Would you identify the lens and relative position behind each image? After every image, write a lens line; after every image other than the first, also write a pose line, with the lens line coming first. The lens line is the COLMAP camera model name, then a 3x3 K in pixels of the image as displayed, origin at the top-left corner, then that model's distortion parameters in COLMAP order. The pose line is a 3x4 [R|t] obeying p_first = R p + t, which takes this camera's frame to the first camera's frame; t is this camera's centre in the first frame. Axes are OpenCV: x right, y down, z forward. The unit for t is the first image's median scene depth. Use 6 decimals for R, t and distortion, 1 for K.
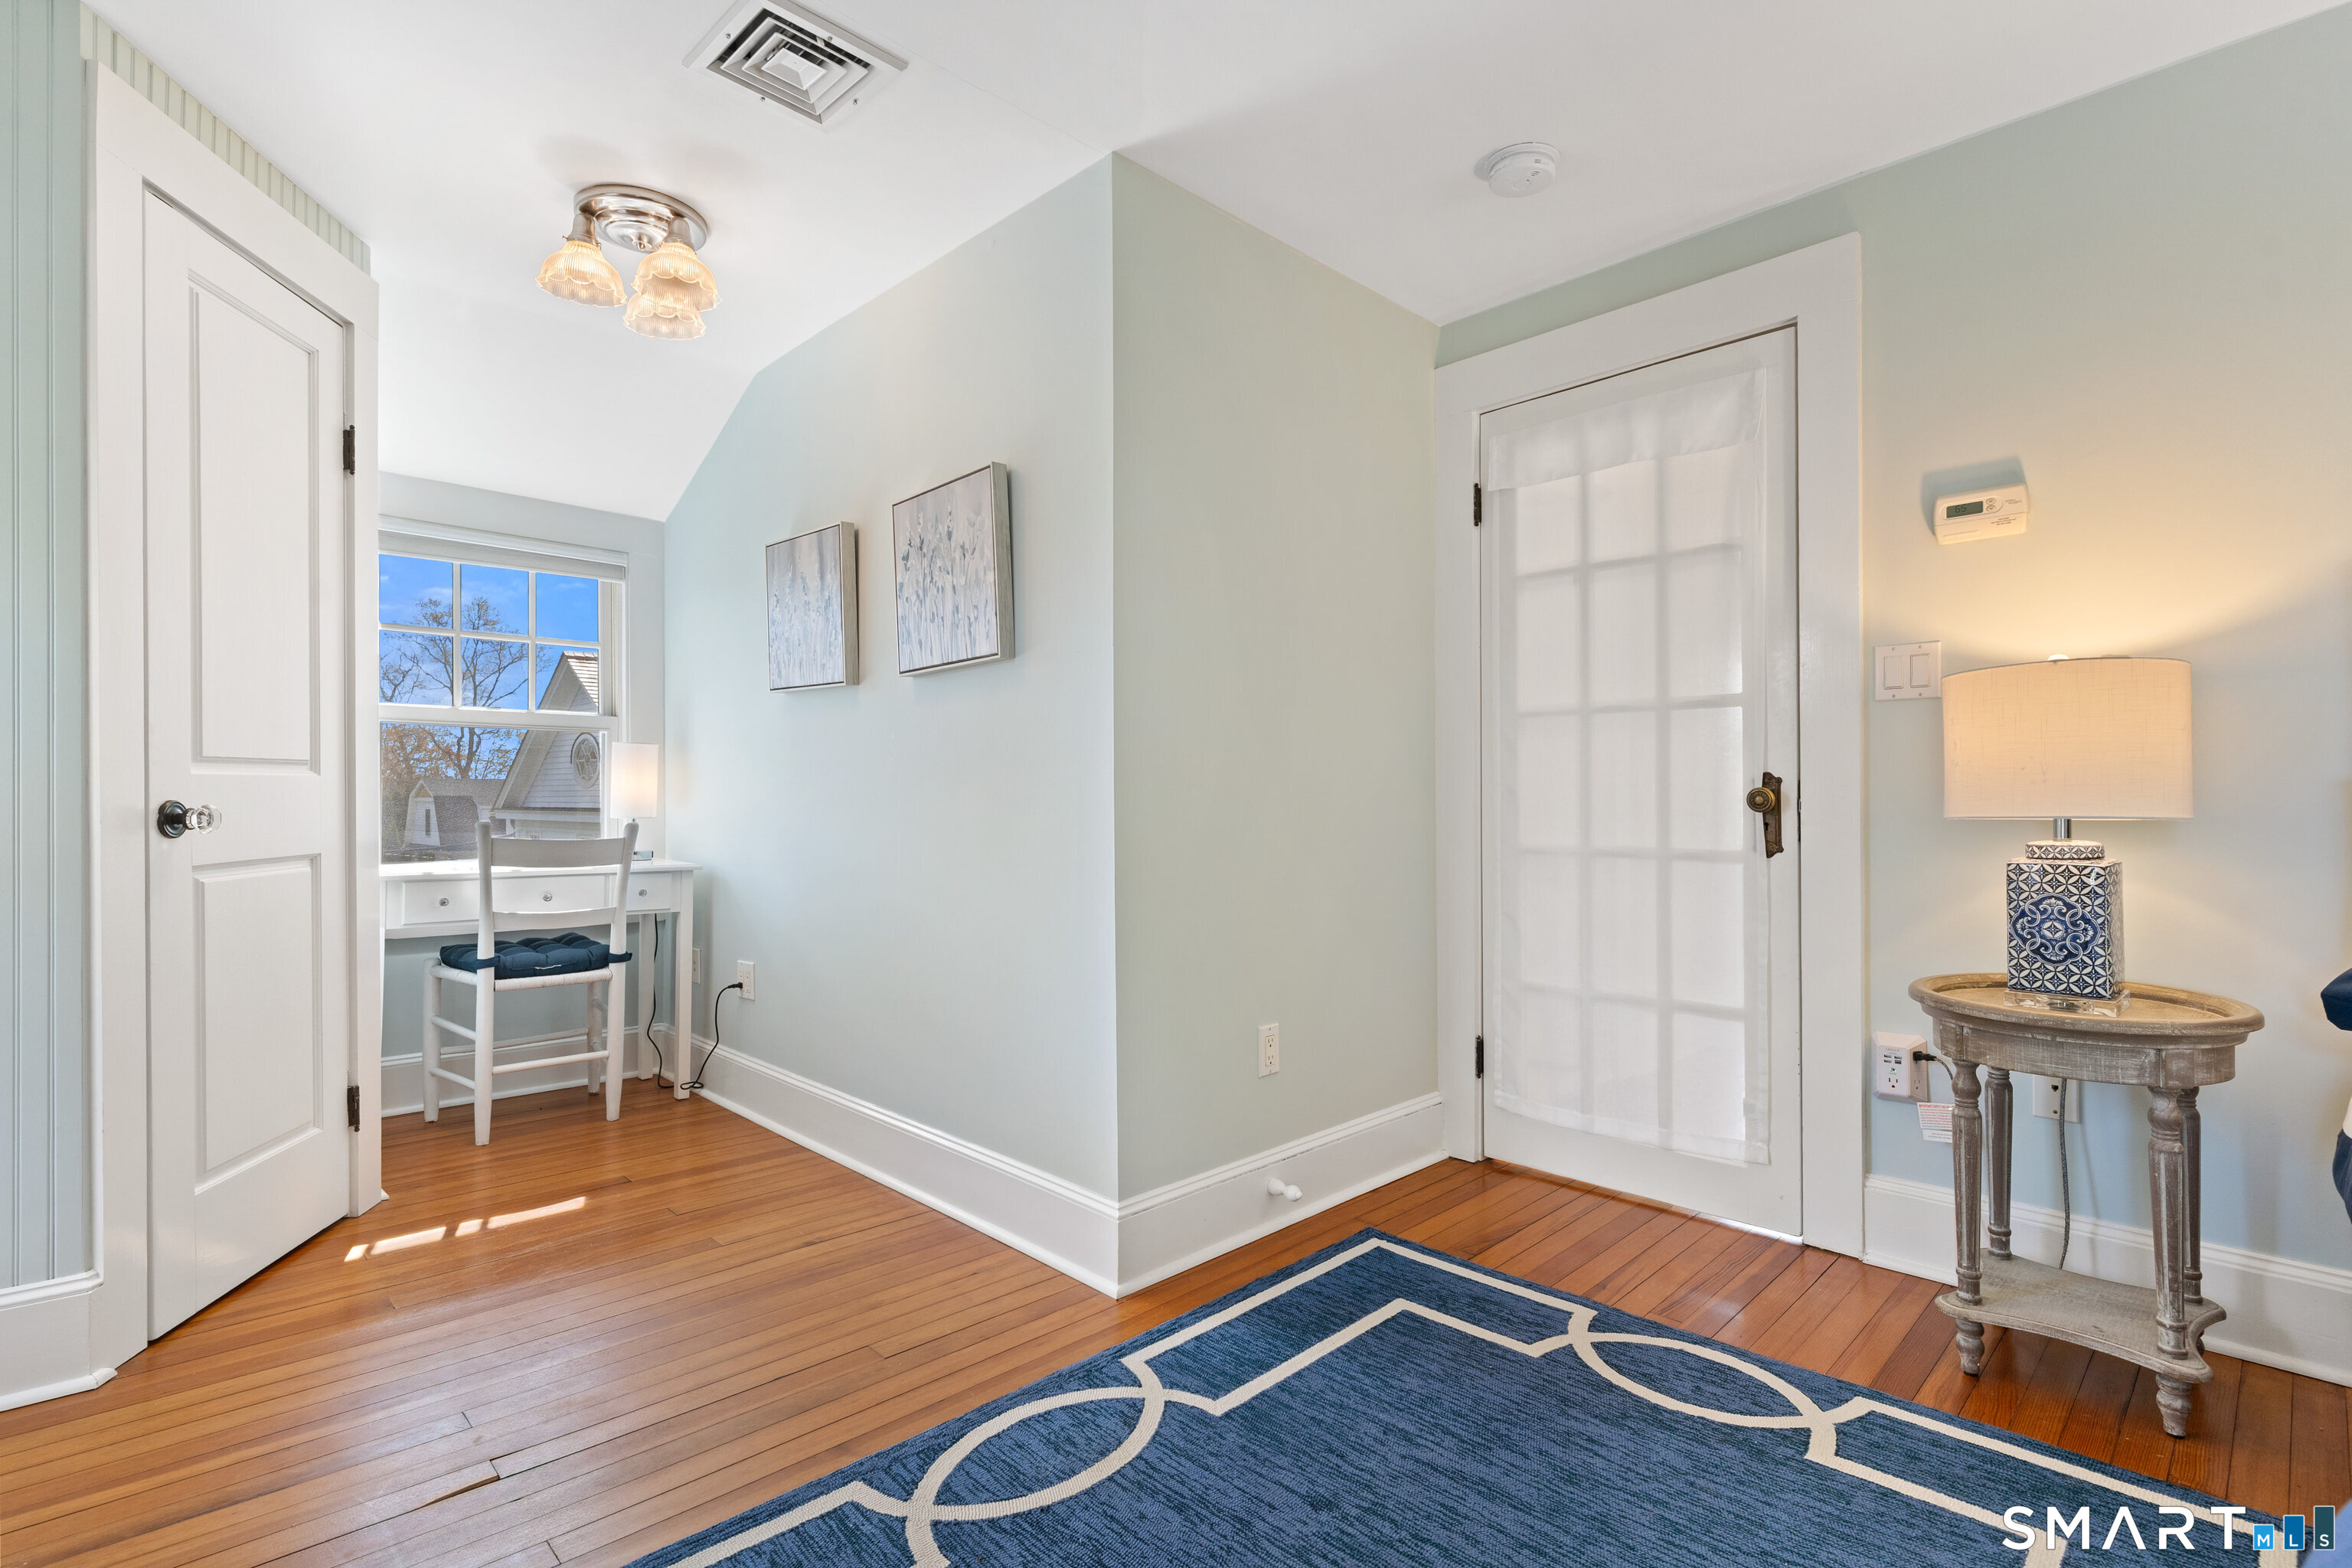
lens RADIAL K [[1135.1, 0, 1173.7], [0, 1135.1, 797.5], [0, 0, 1]] dist [0.004099, -0.000761]
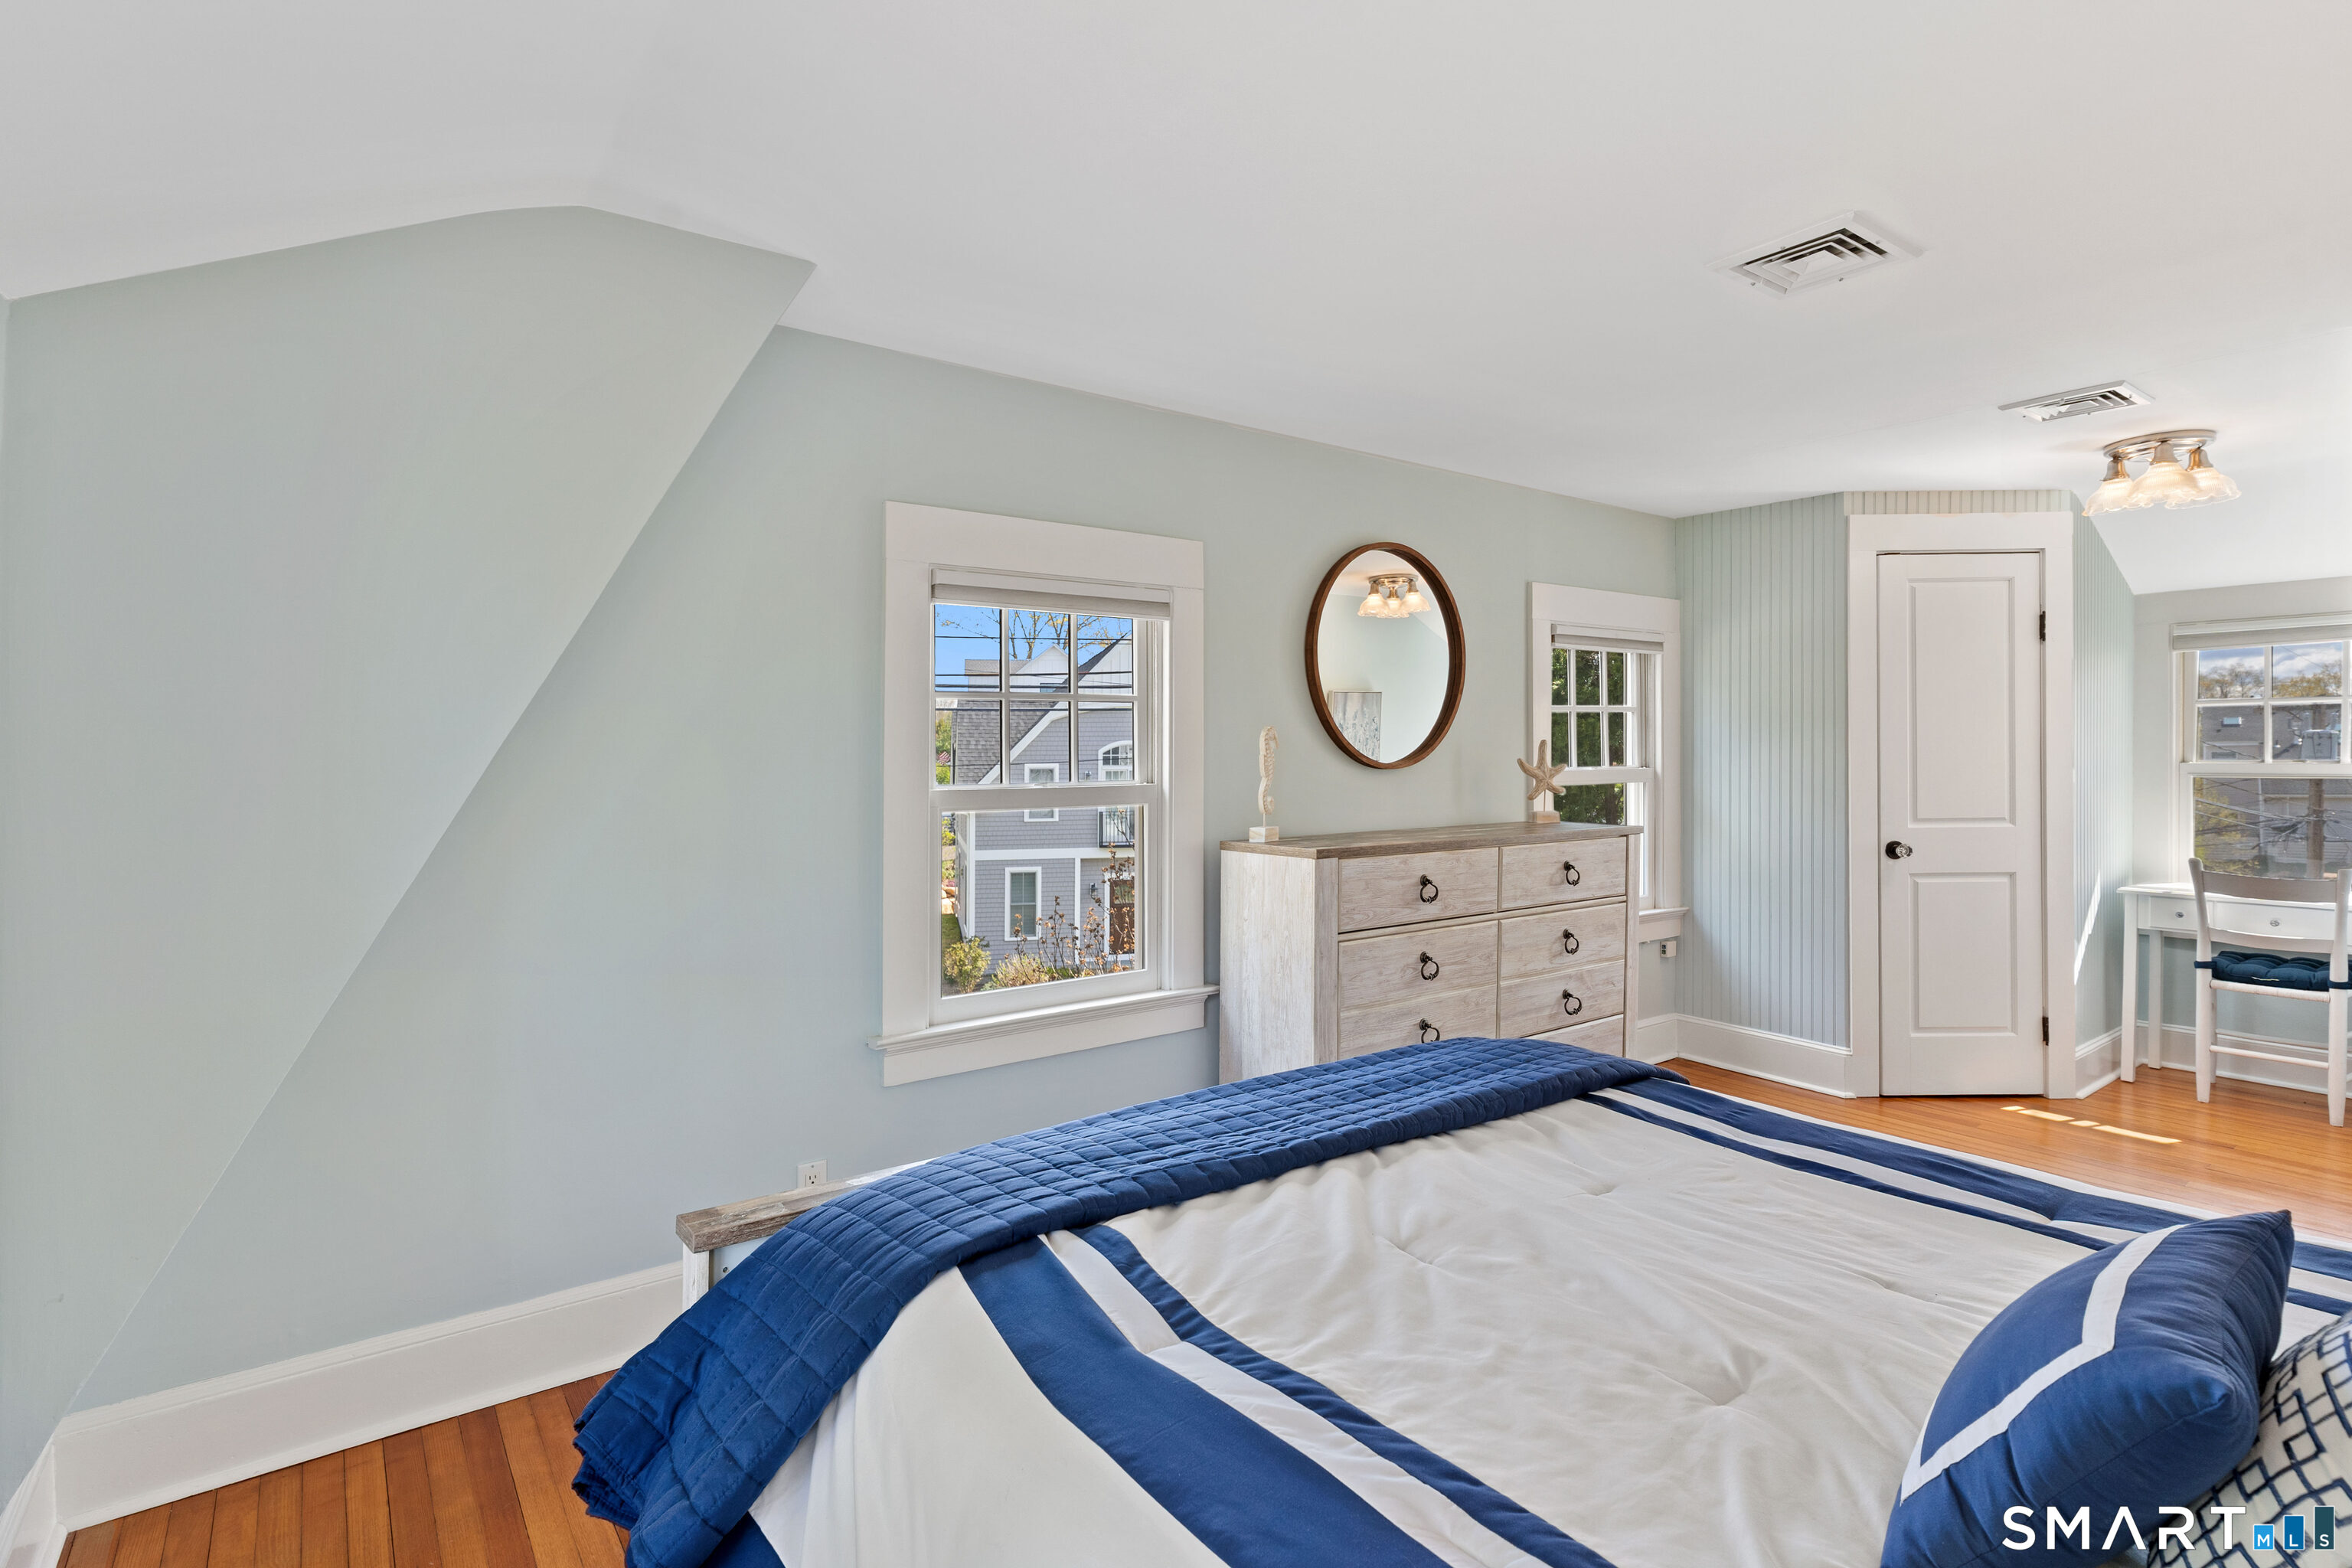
lens RADIAL K [[1135.1, 0, 1154.1], [0, 1135.1, 773.3], [0, 0, 1]] dist [0.004099, -0.000761]
pose [[-0.135325, 0.008530, -0.990765, 1.176334], [-0.000454, 0.999962, 0.008671, -0.119479], [0.990801, 0.001623, -0.135316, -0.046251]]
